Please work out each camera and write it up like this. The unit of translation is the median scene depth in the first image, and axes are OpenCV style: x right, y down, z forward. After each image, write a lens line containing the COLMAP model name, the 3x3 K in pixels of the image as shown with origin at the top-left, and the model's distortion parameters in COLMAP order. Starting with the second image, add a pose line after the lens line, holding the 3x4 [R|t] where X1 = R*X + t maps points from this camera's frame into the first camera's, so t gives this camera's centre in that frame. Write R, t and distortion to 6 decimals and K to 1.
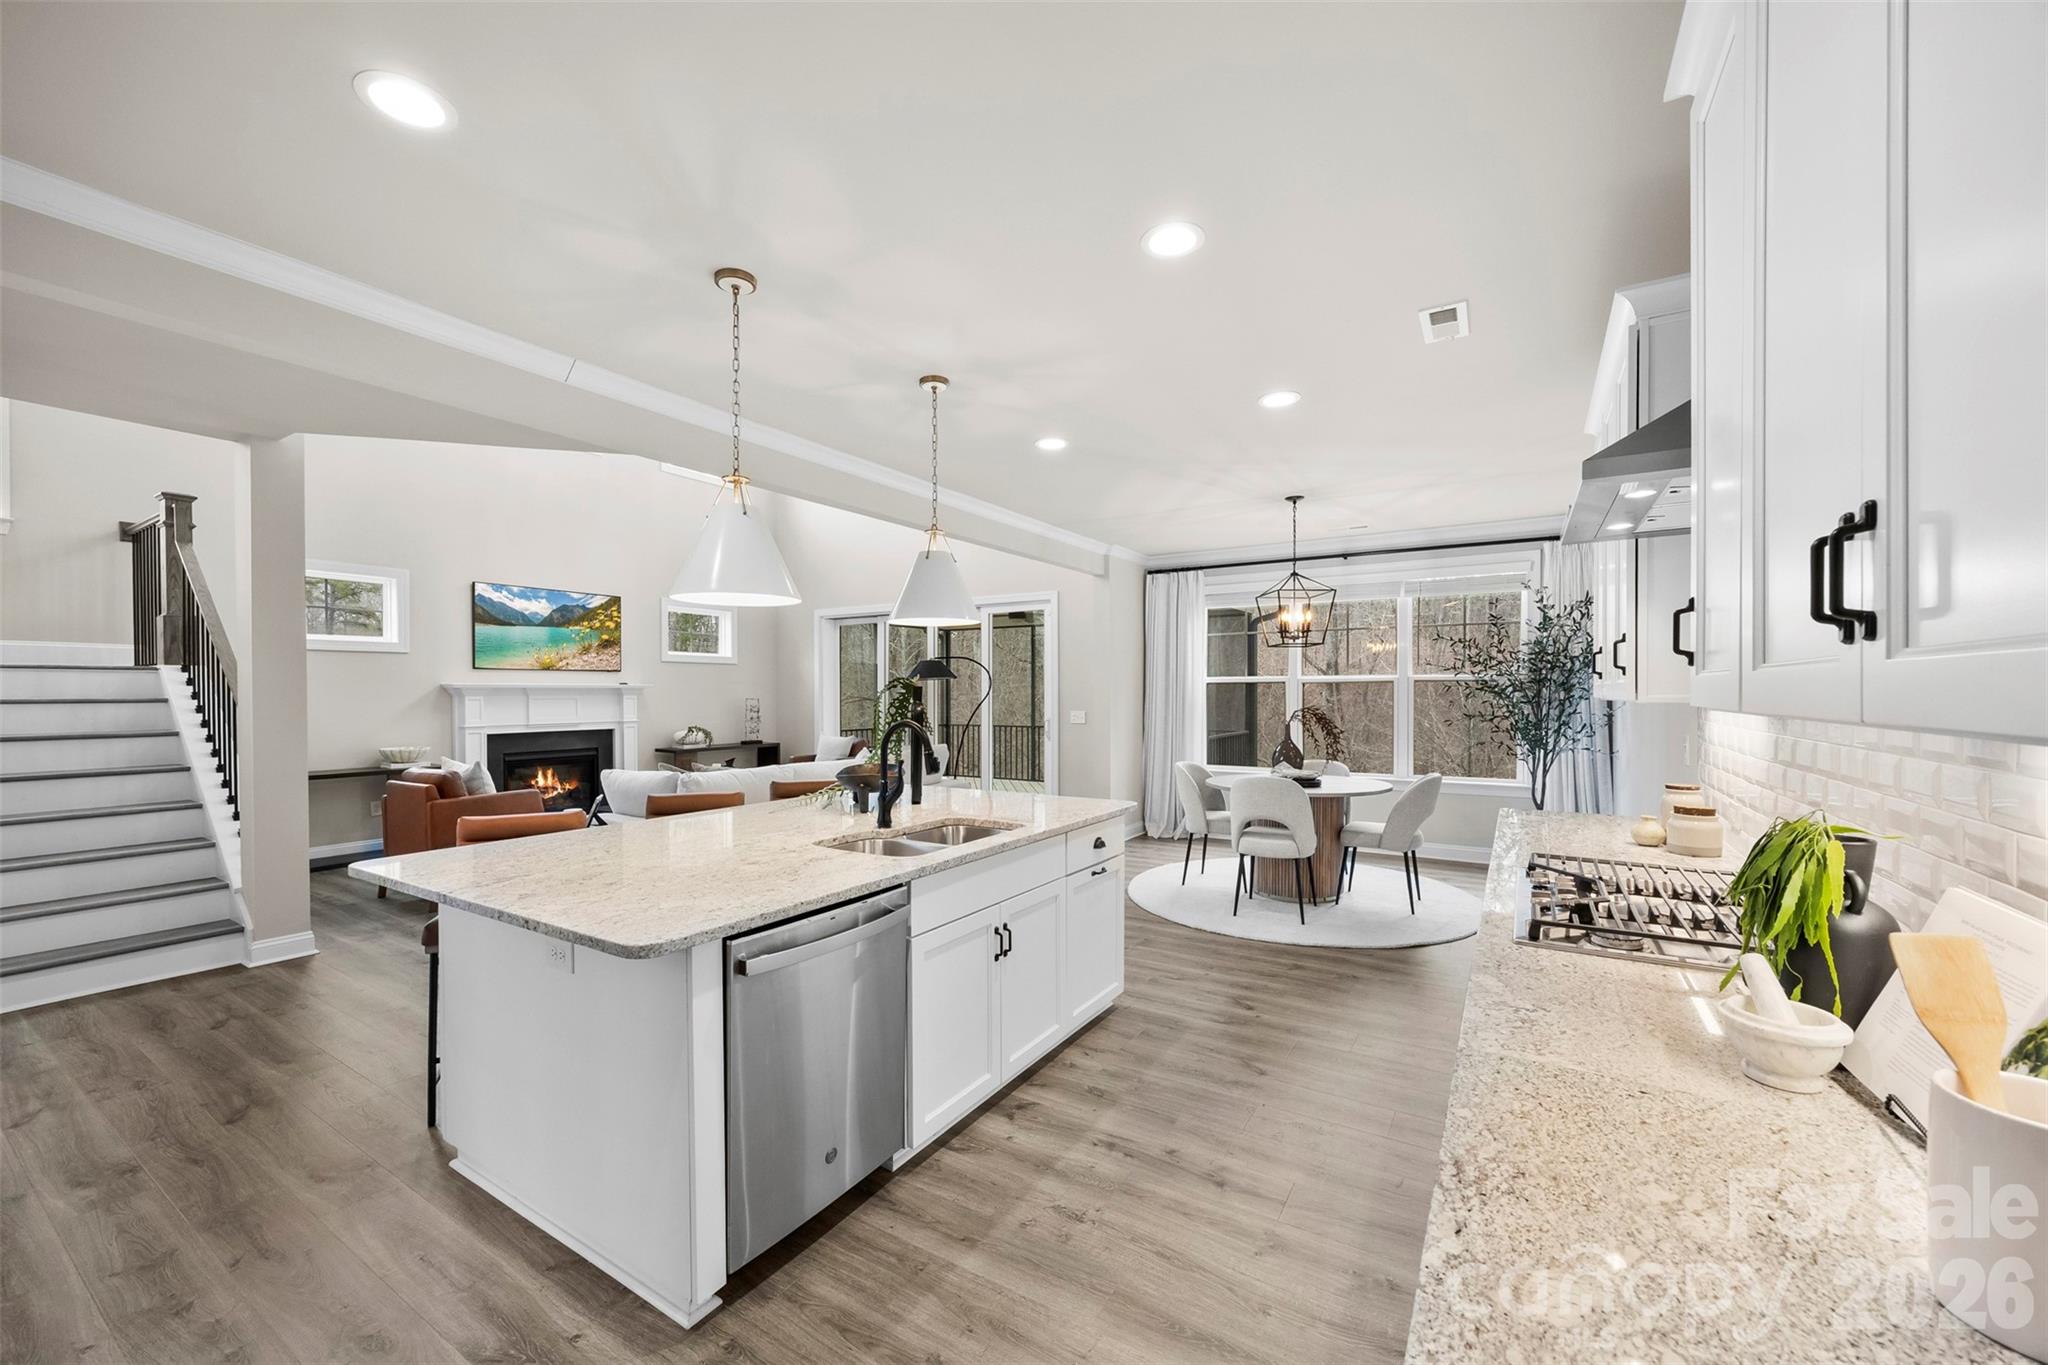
lens RADIAL K [[791.6, 0, 1022.7], [0, 791.6, 695.7], [0, 0, 1]] dist [-0.003624, 0.000177]
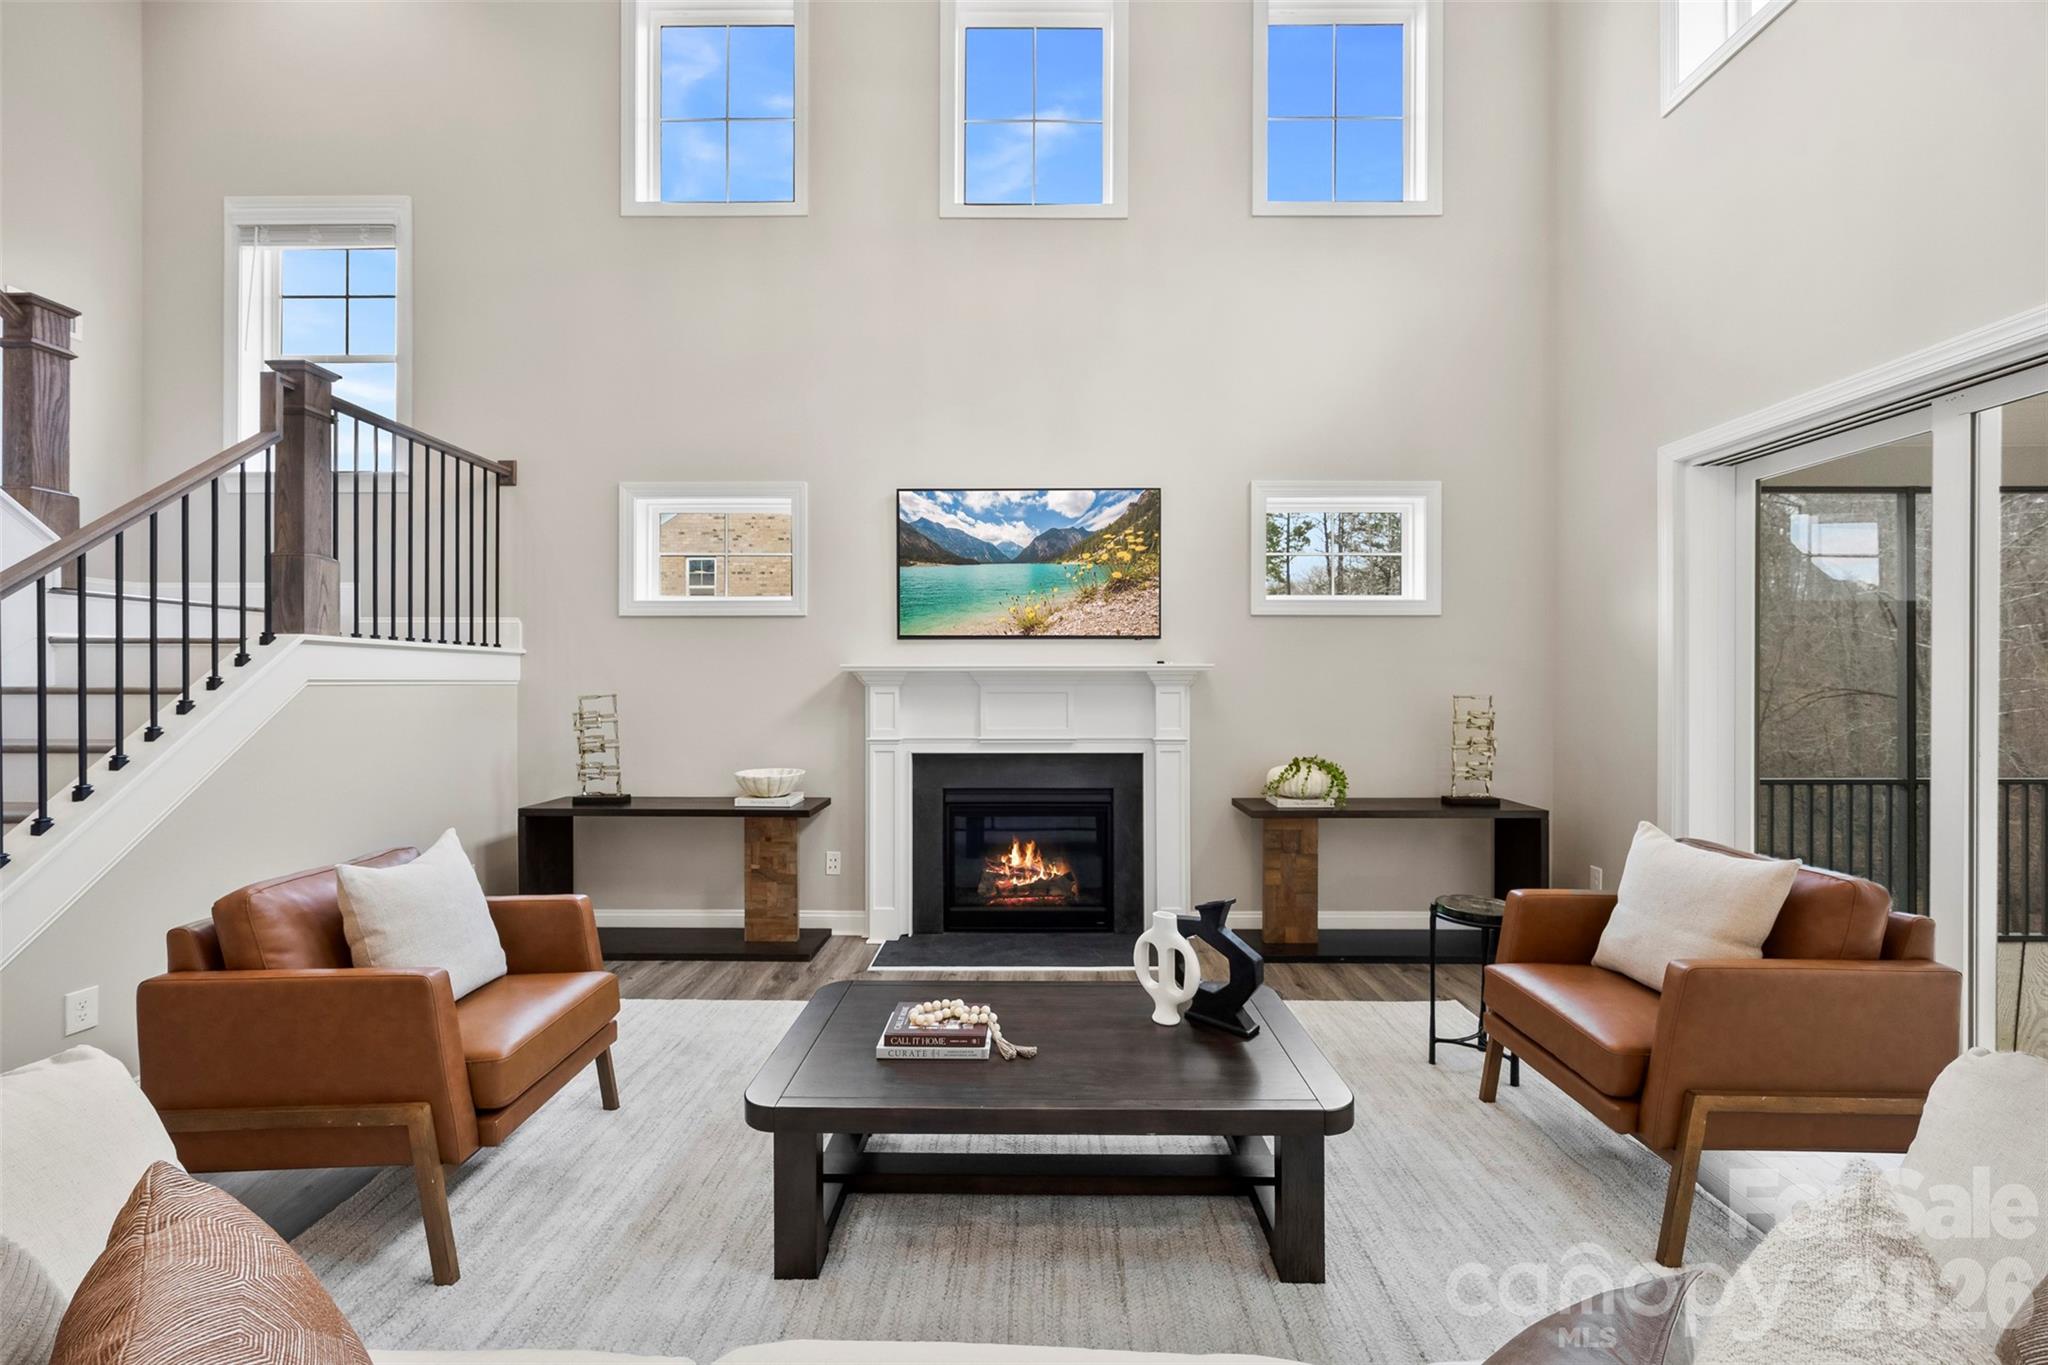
lens RADIAL K [[791.6, 0, 1009.3], [0, 791.6, 687.5], [0, 0, 1]] dist [-0.003624, 0.000177]
pose [[0.523523, 0.001438, -0.852010, -0.134441], [-0.000688, 0.999999, 0.001266, -0.000233], [0.852011, -0.000076, 0.523524, 0.672858]]
